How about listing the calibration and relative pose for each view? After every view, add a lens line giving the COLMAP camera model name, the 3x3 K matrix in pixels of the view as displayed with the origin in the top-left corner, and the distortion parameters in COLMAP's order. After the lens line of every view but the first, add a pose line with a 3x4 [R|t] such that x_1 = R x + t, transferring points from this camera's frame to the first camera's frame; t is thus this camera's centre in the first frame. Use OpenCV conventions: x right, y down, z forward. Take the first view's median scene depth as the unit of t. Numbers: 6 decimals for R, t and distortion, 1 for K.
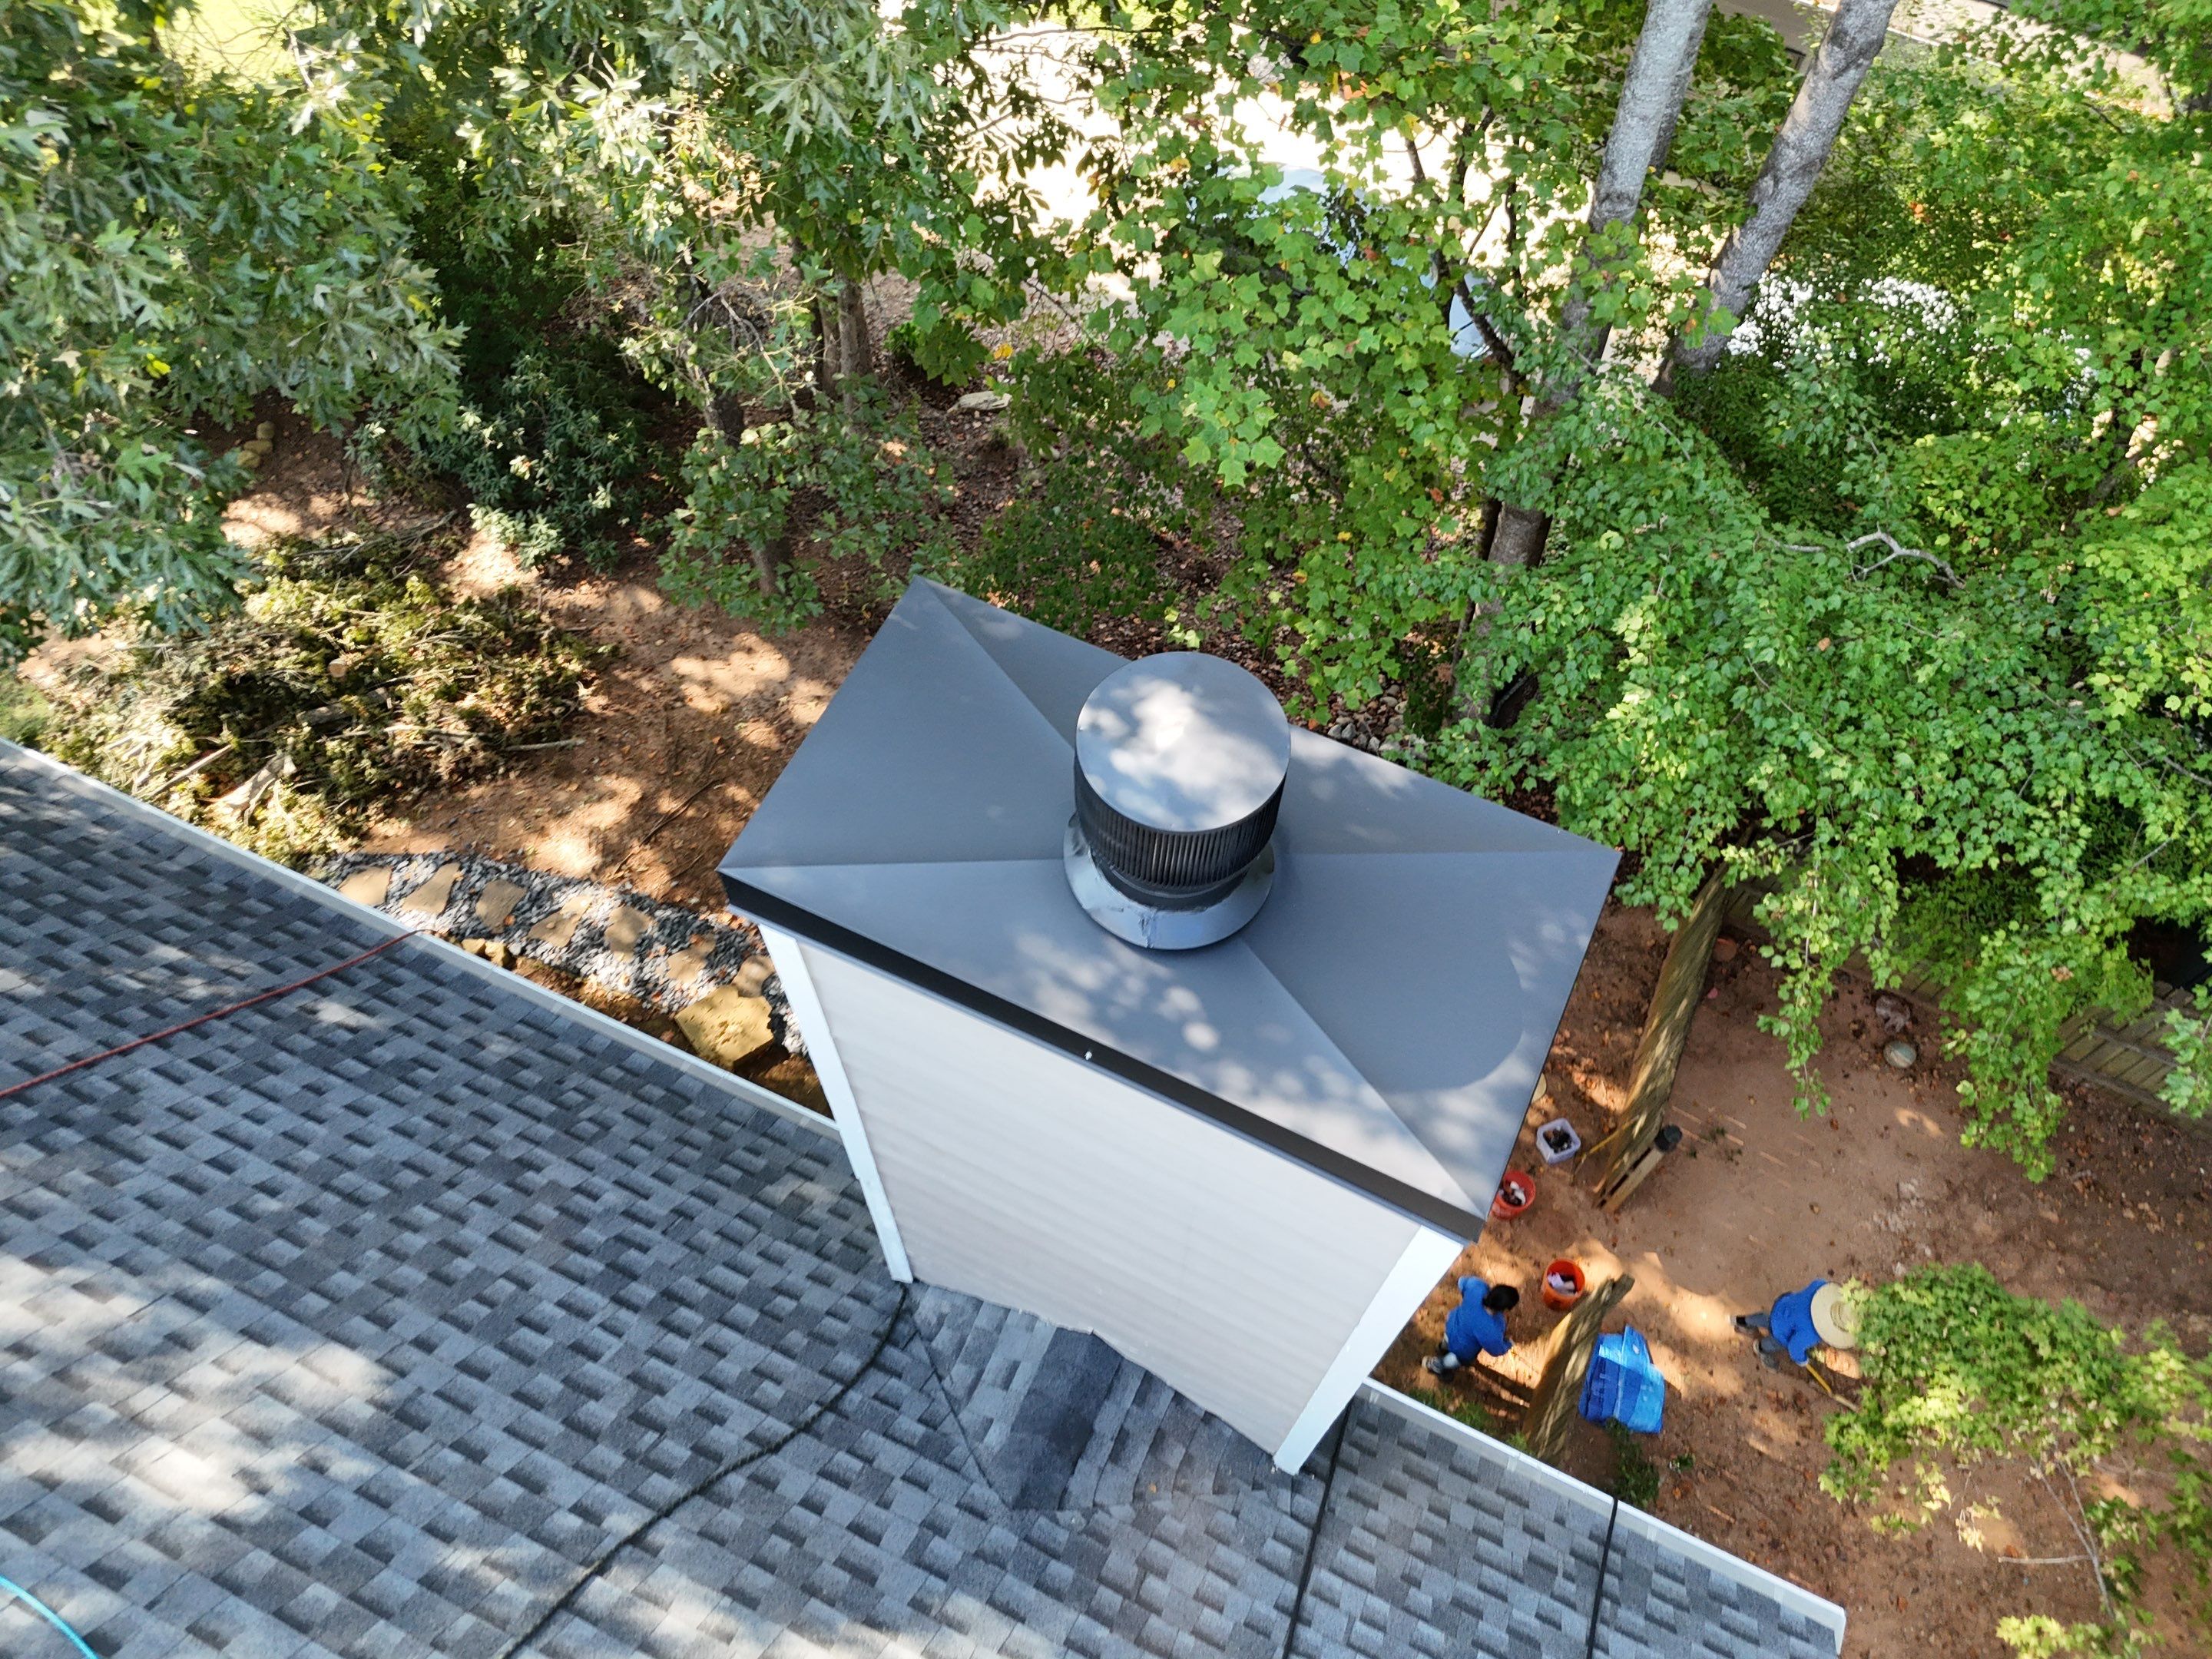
lens RADIAL K [[1653.6, 0, 1106.0], [0, 1653.6, 829.5], [0, 0, 1]] dist [0.055221, -0.043272]
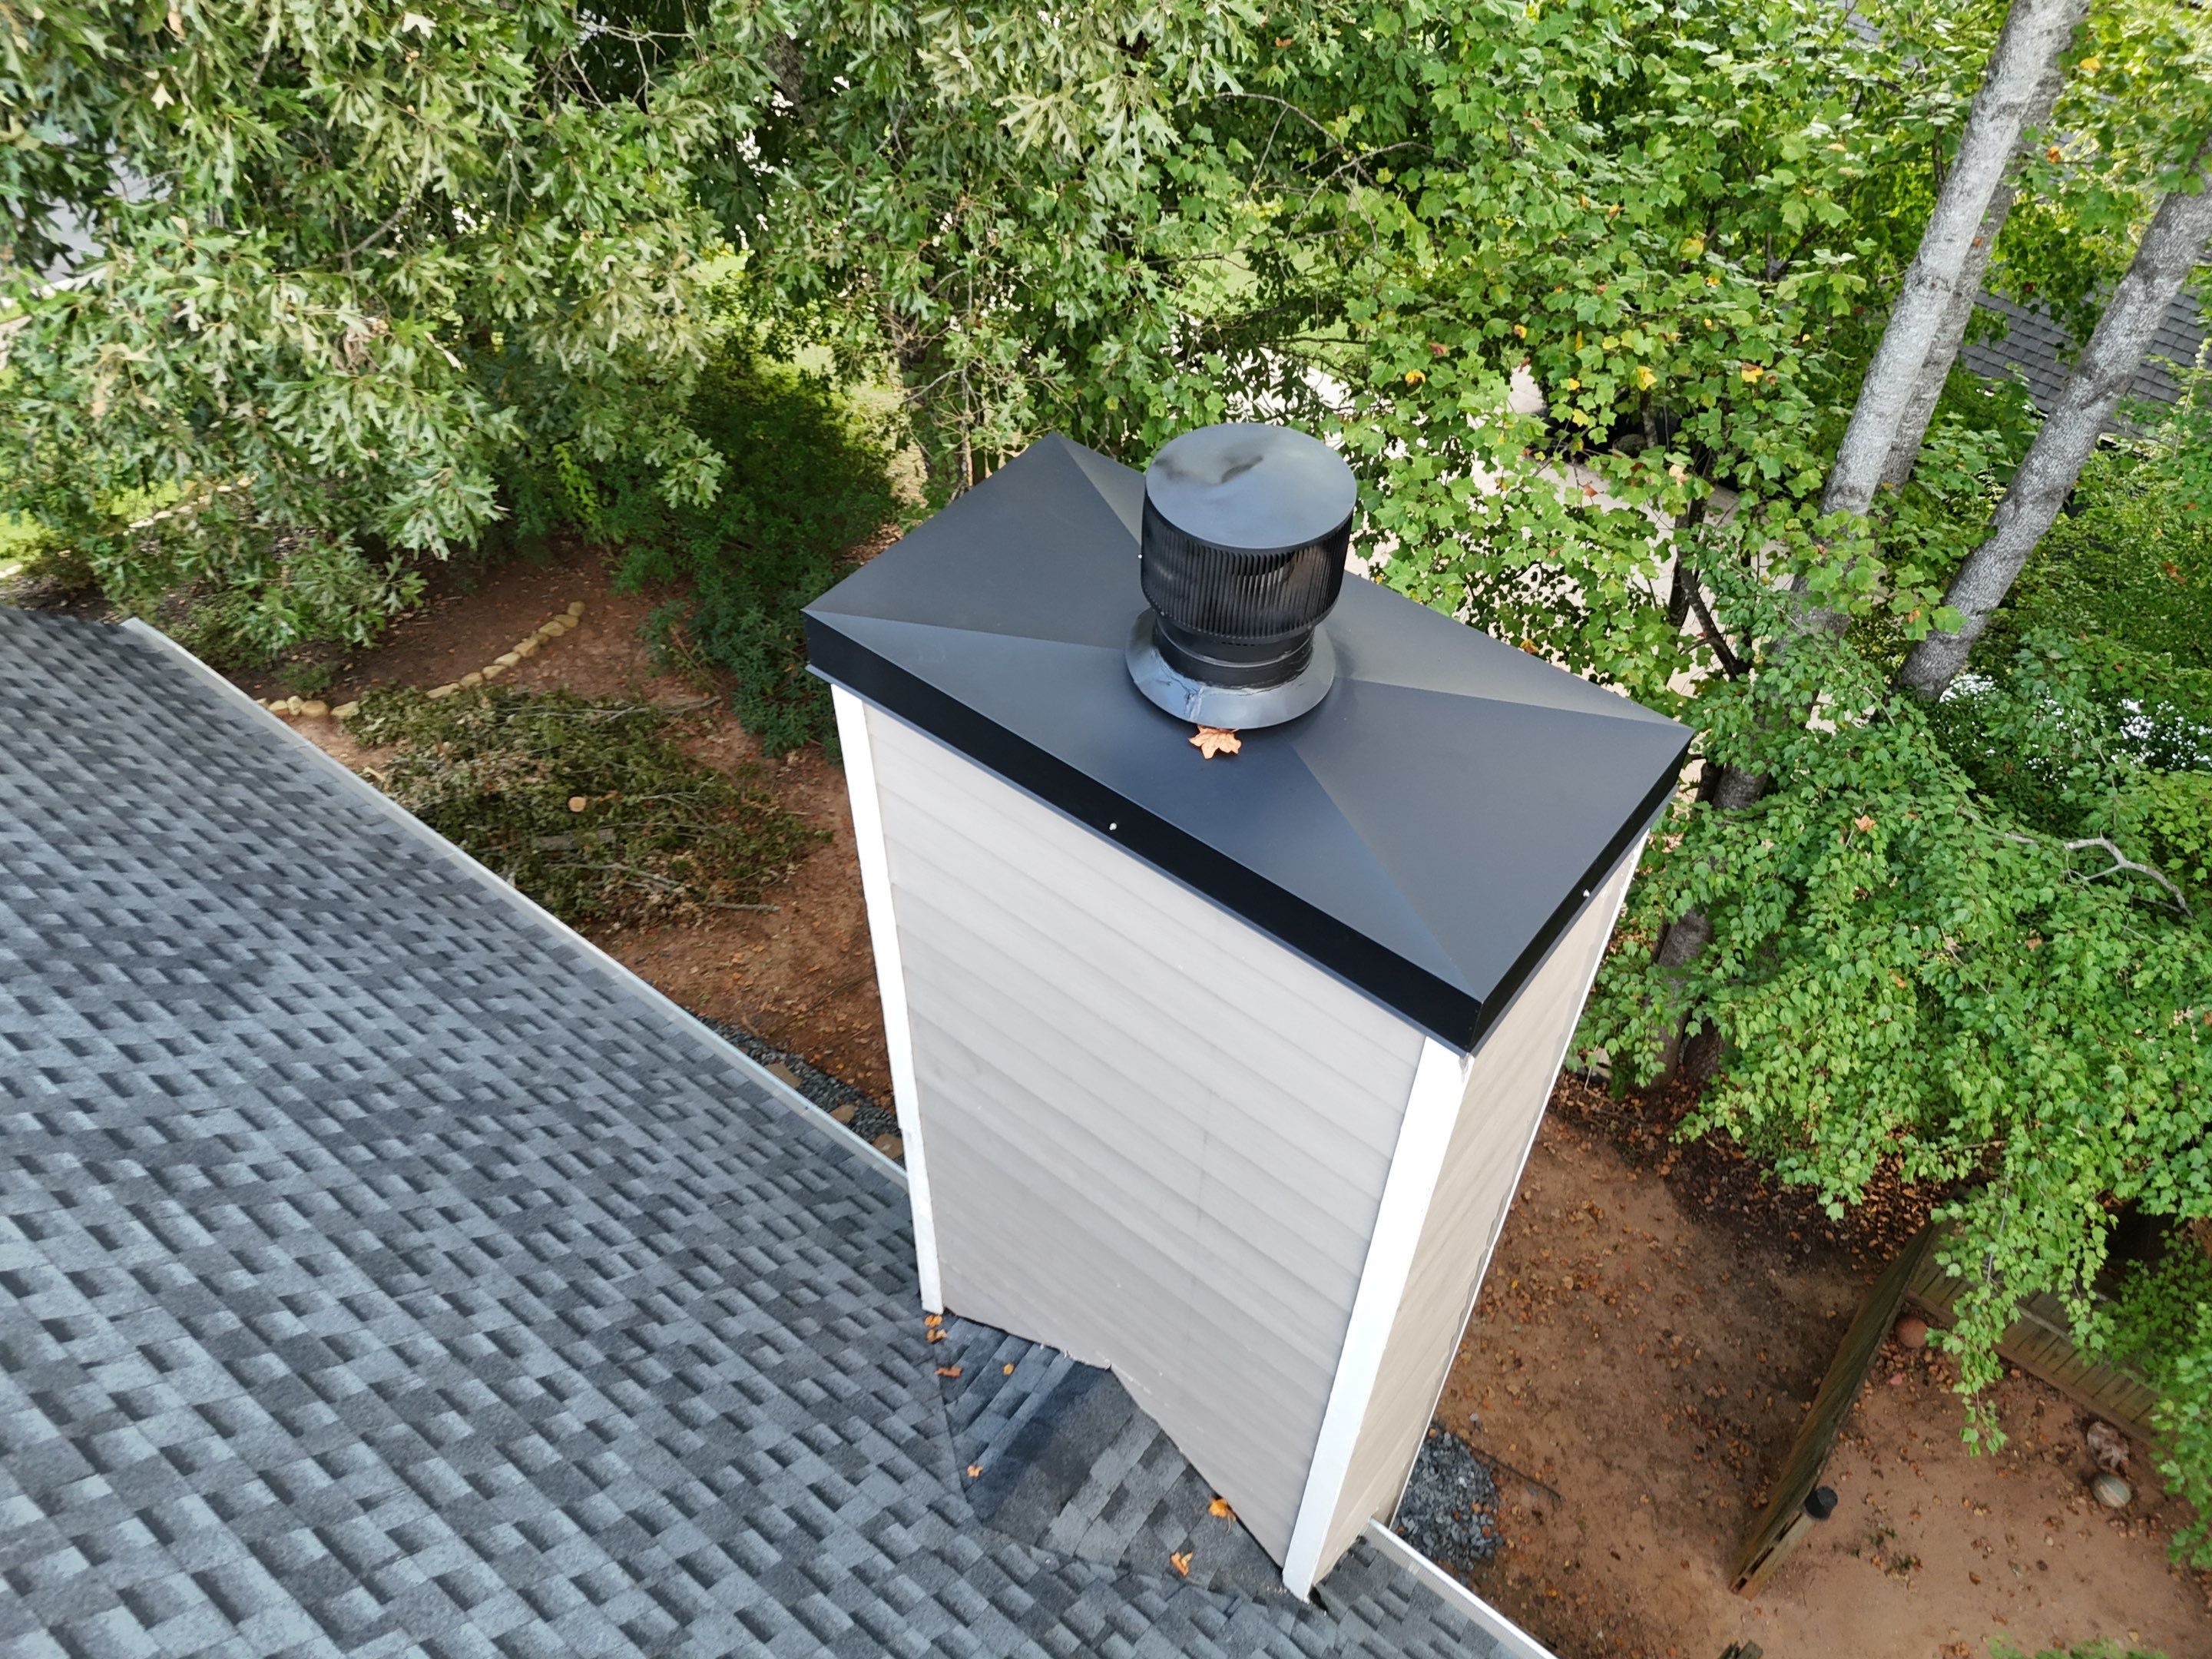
lens RADIAL K [[1653.6, 0, 1106.0], [0, 1653.6, 829.5], [0, 0, 1]] dist [0.055221, -0.043272]
pose [[0.976343, 0.158153, -0.147455, 0.050129], [-0.187430, 0.959035, -0.212421, 0.131519], [0.107819, 0.235033, 0.965989, 0.014480]]
